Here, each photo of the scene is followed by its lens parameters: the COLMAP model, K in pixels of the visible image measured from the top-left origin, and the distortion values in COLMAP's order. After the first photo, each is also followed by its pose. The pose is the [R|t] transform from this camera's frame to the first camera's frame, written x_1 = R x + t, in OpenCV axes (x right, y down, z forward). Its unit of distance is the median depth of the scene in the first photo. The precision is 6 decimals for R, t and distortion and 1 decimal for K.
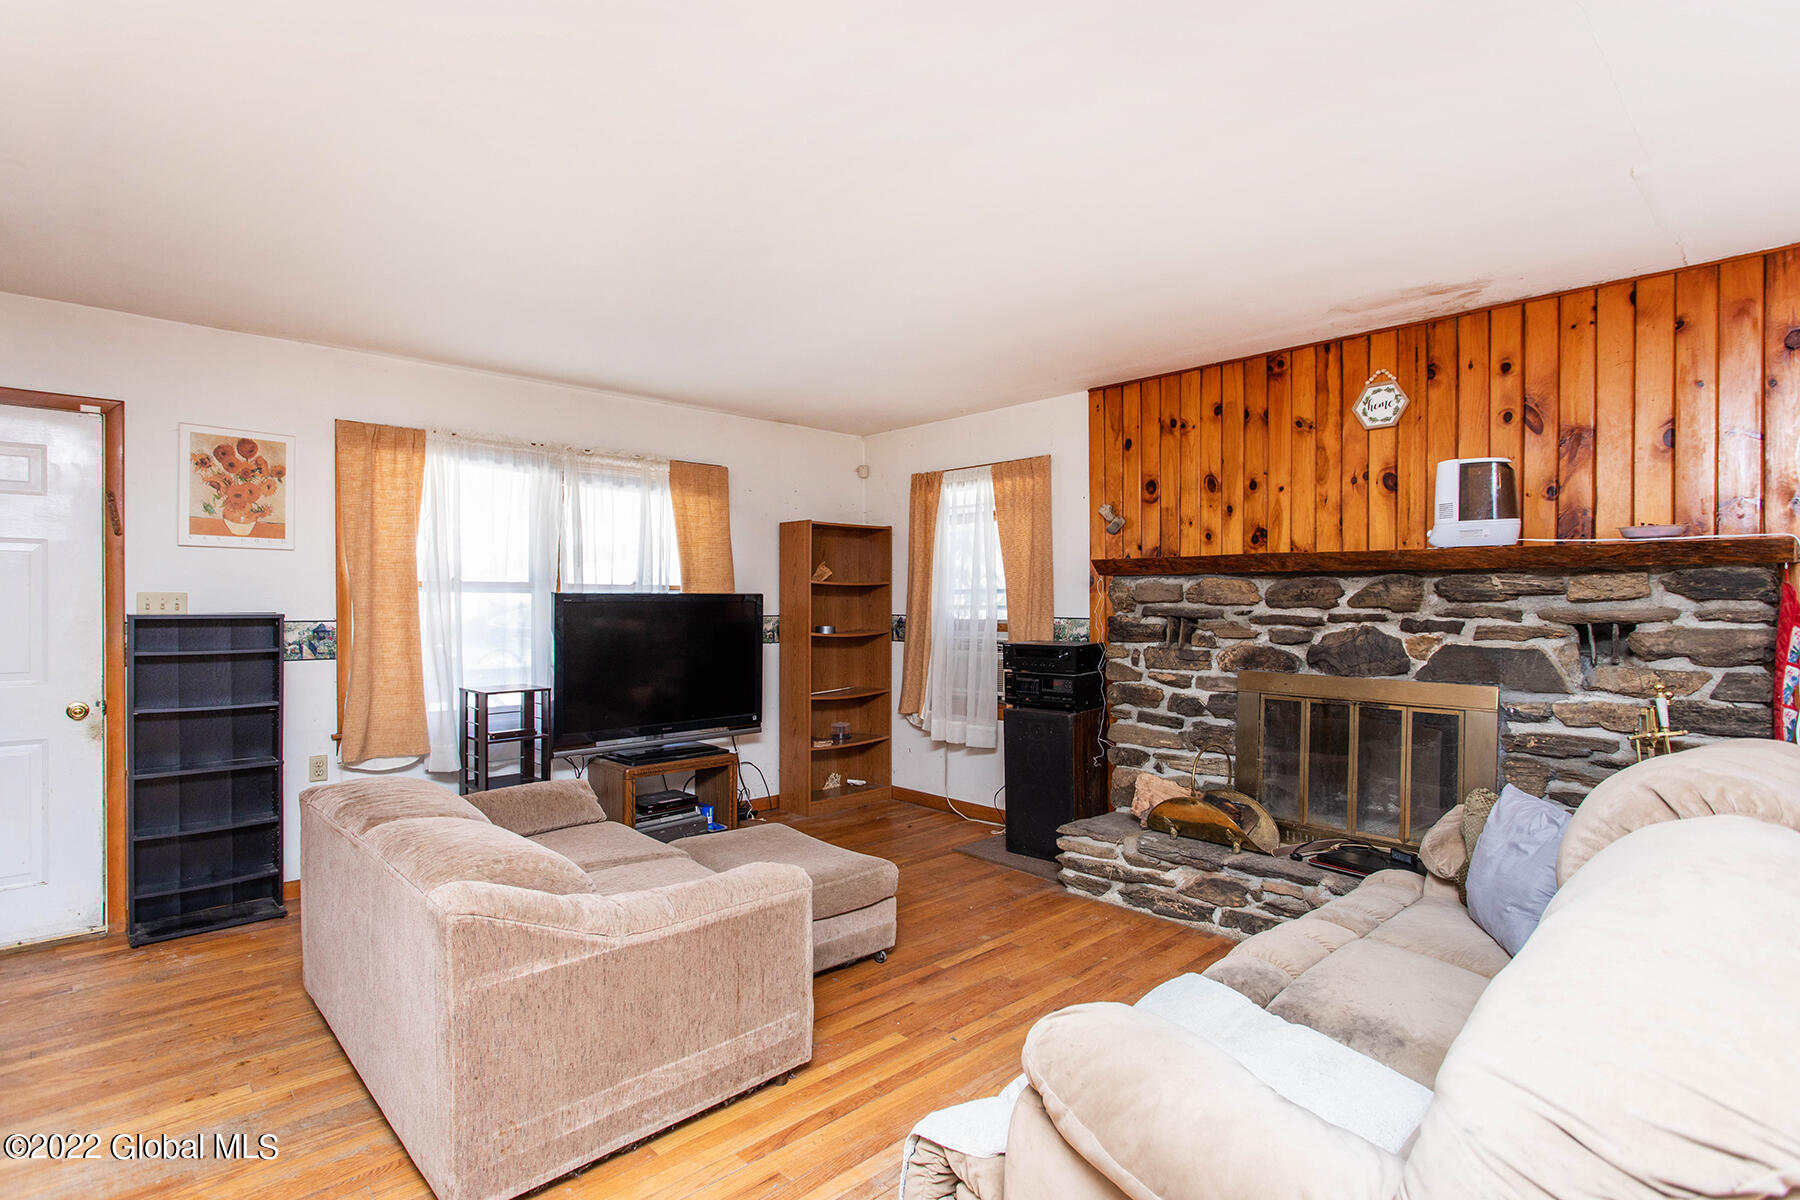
lens RADIAL K [[894.4, 0, 904.4], [0, 894.4, 599.3], [0, 0, 1]] dist [-0.009632, 0.000924]
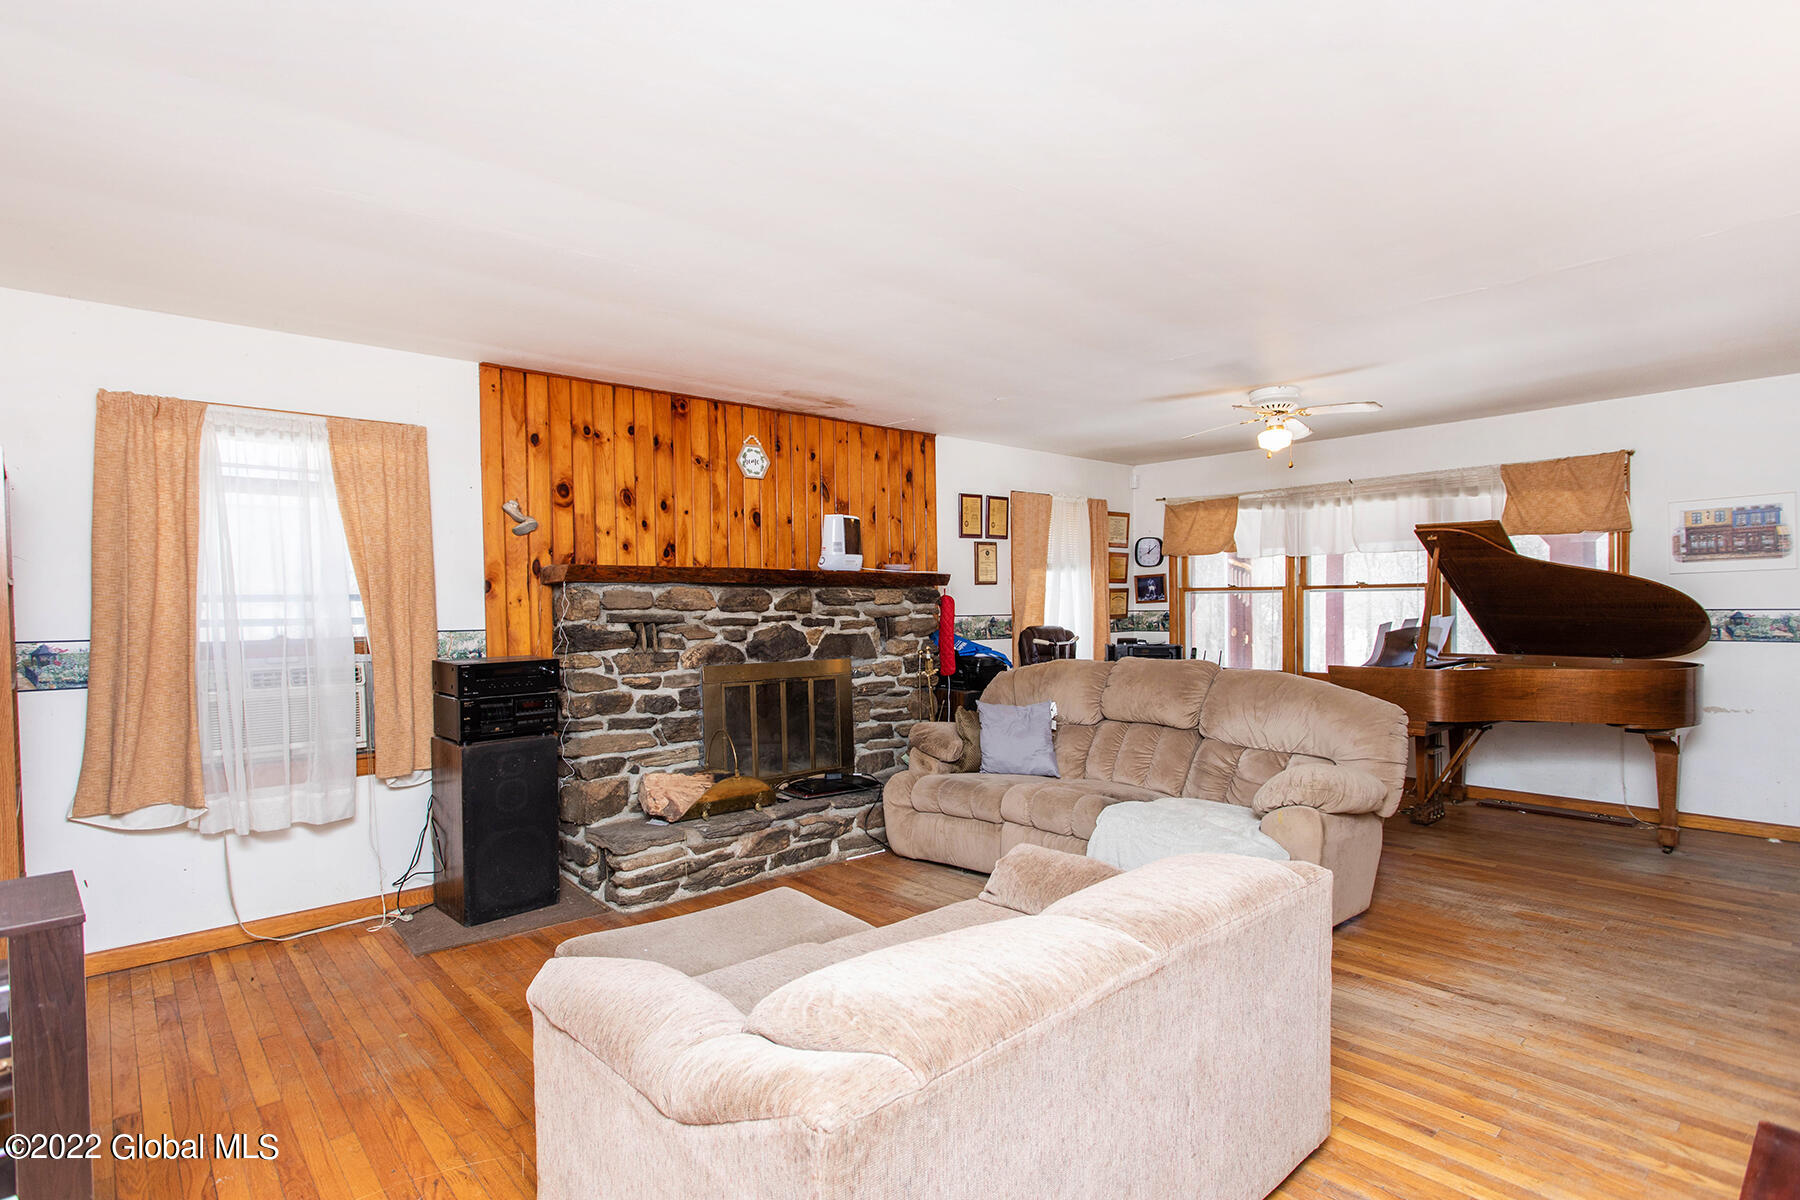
lens RADIAL K [[894.4, 0, 904.4], [0, 894.4, 611.8], [0, 0, 1]] dist [-0.009632, 0.000924]
pose [[0.029336, -0.012591, 0.999490, -0.789670], [0.008211, 0.999890, 0.012355, -0.004111], [-0.999536, 0.007844, 0.029436, 0.705837]]
